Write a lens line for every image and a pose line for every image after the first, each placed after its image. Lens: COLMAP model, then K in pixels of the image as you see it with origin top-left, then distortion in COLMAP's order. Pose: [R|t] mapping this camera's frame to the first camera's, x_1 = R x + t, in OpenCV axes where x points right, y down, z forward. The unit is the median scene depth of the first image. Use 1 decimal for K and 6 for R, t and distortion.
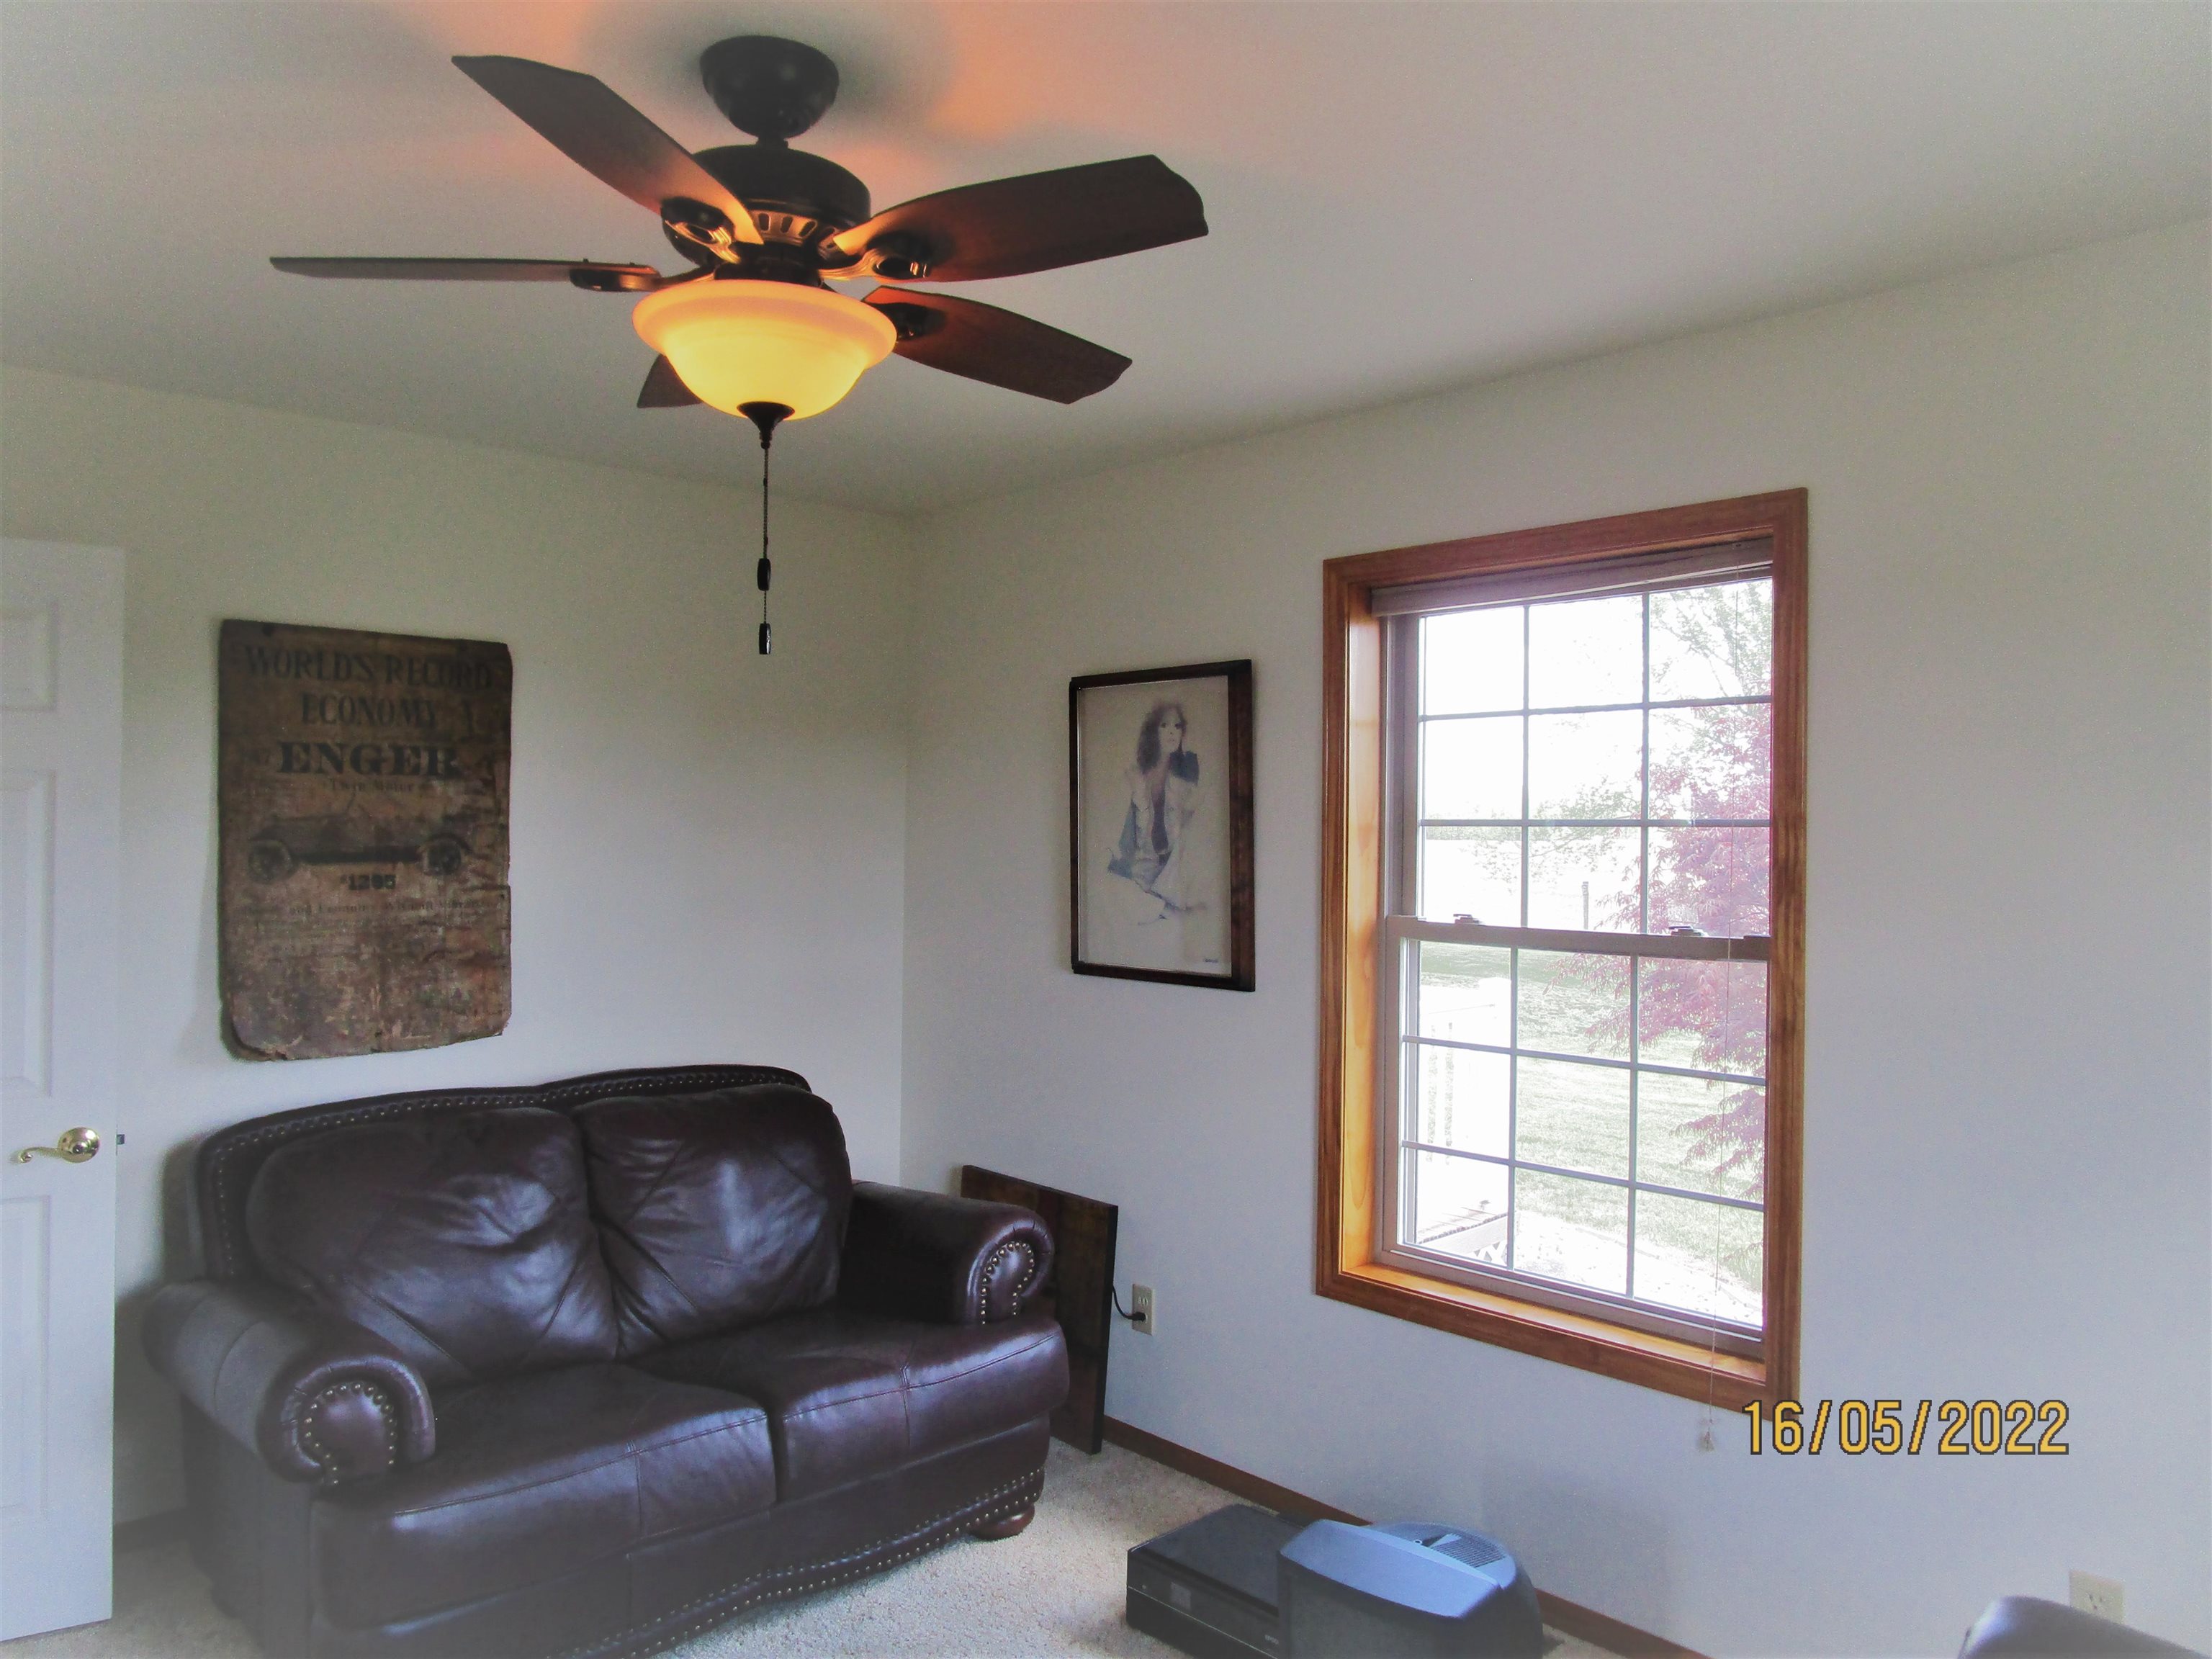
lens RADIAL K [[1584.8, 0, 1106.0], [0, 1584.8, 829.5], [0, 0, 1]] dist [-0.010781, -0.007018]
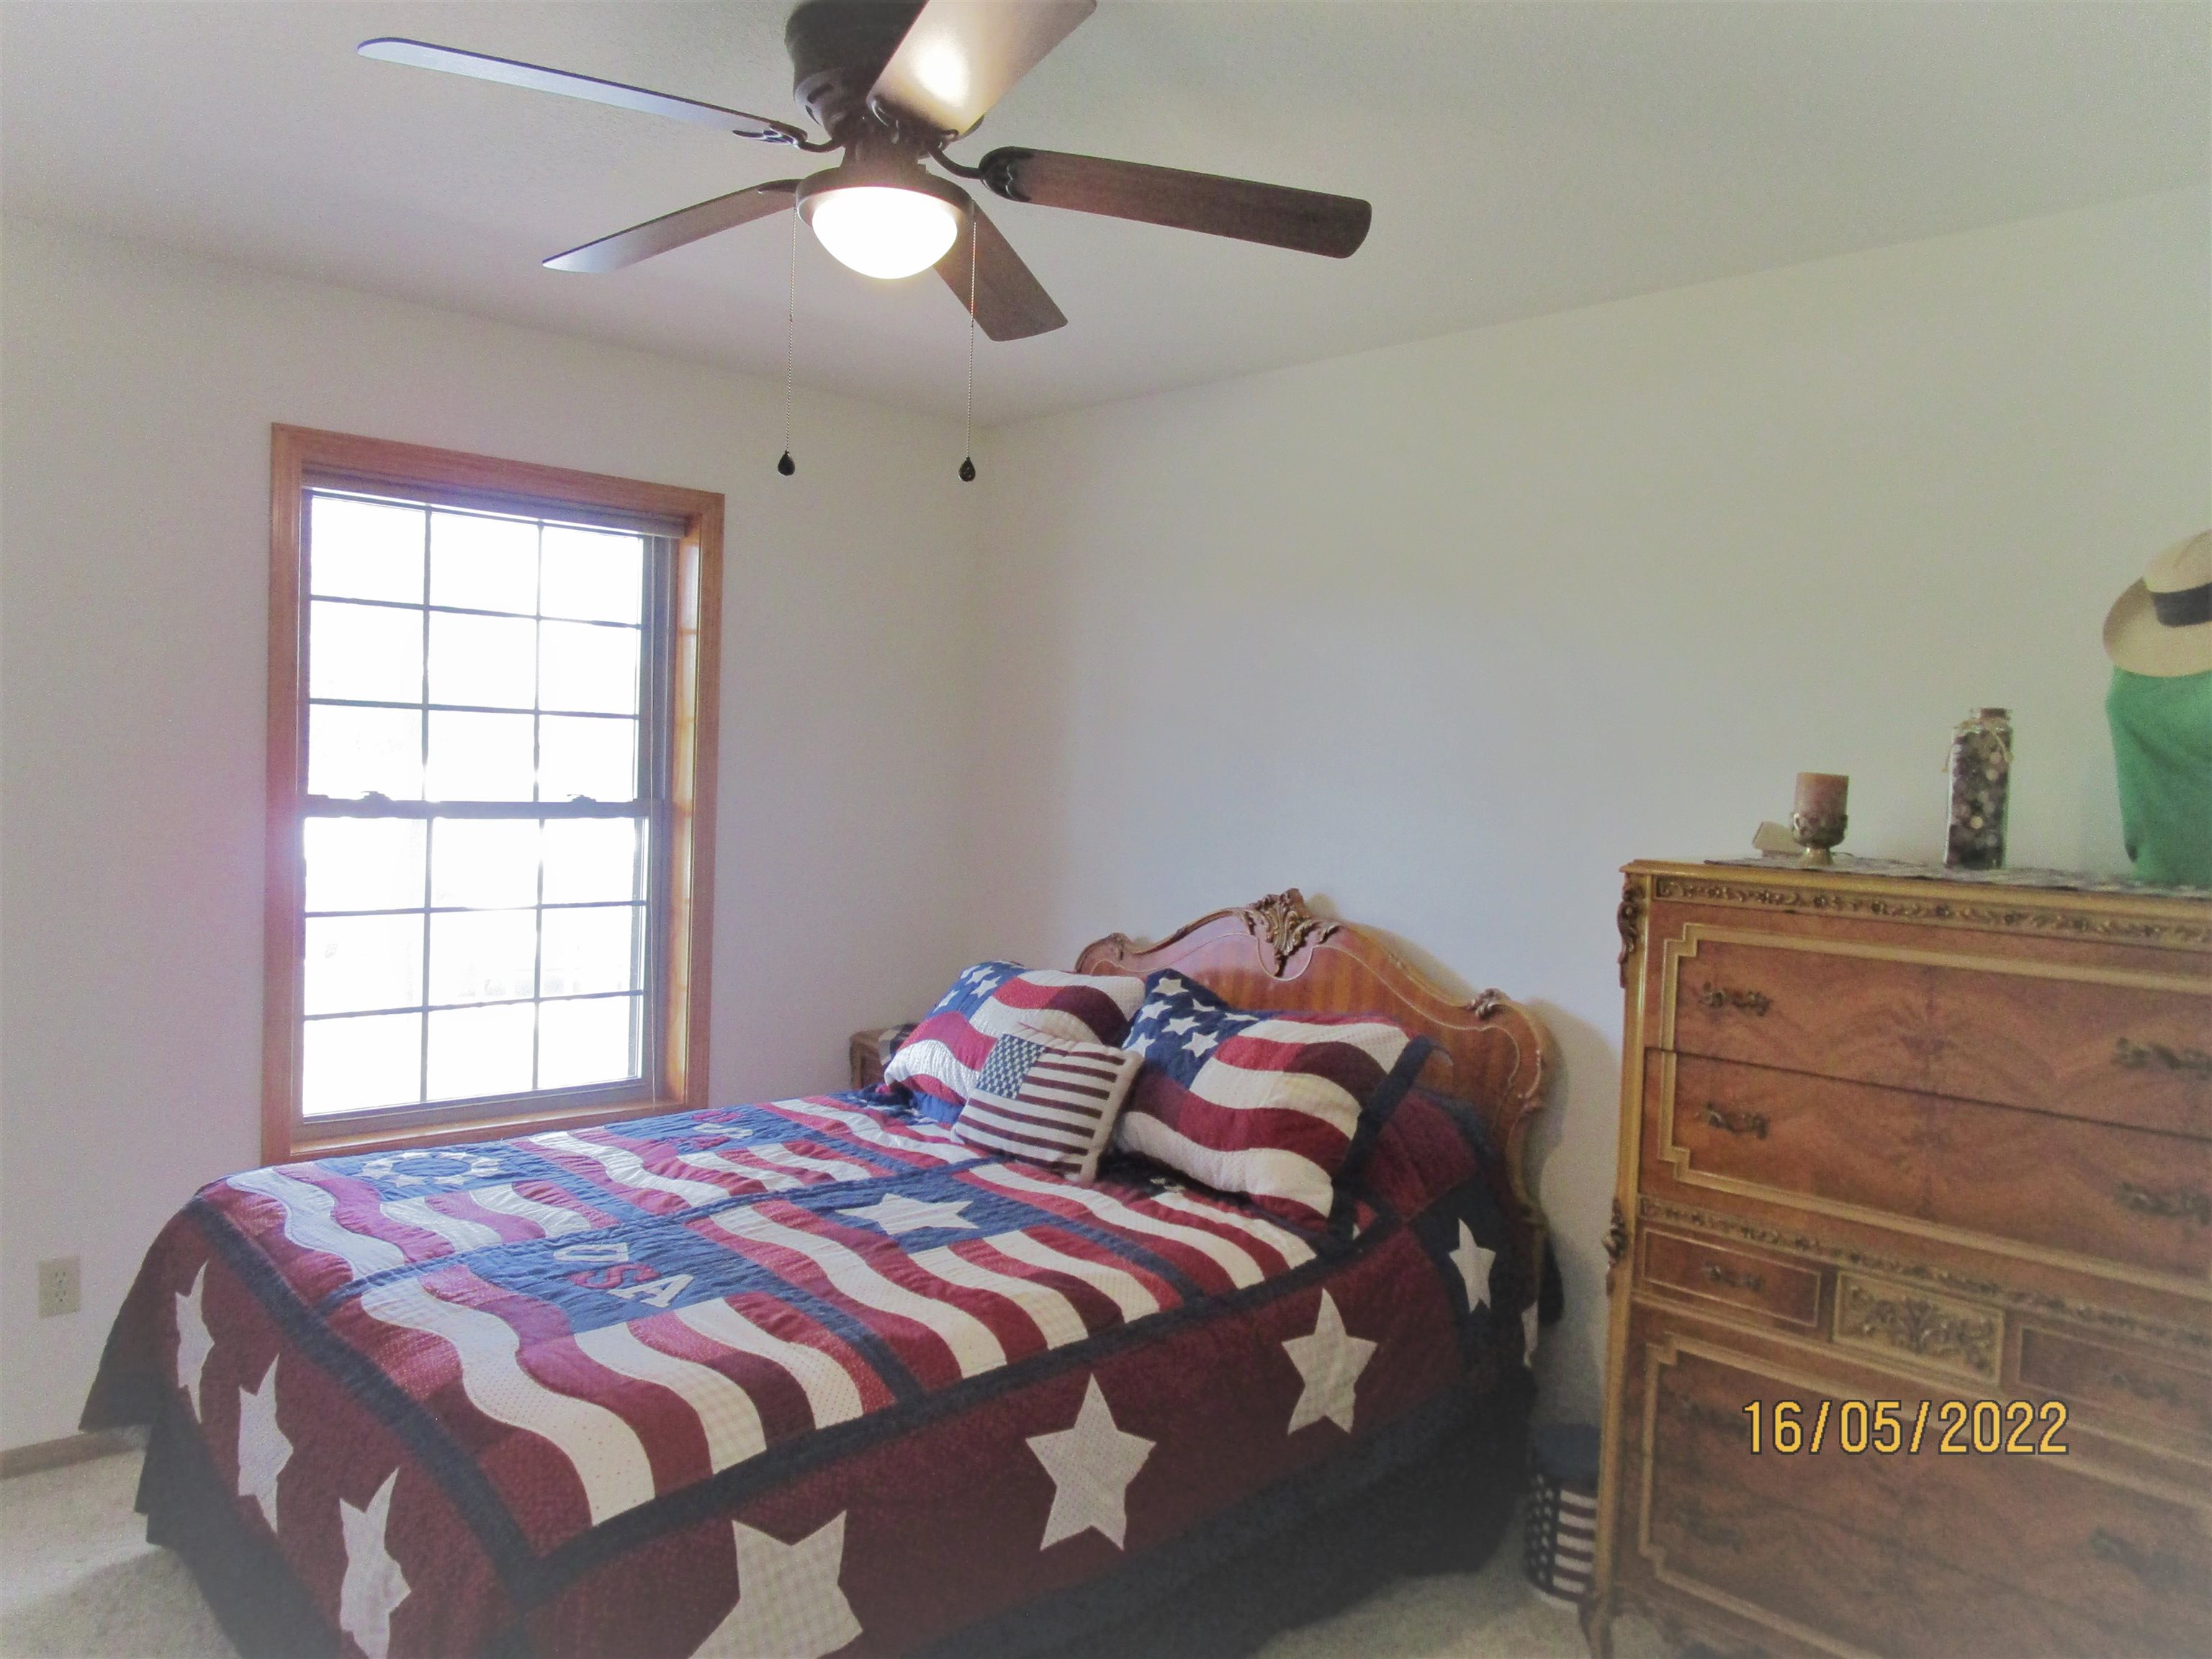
lens RADIAL K [[1584.8, 0, 1106.0], [0, 1584.8, 829.5], [0, 0, 1]] dist [-0.010781, -0.007018]
pose [[0.003859, -0.052144, 0.998632, -0.867270], [-0.039332, 0.997859, 0.052255, 0.004426], [-0.999219, -0.039480, 0.001800, 0.523604]]
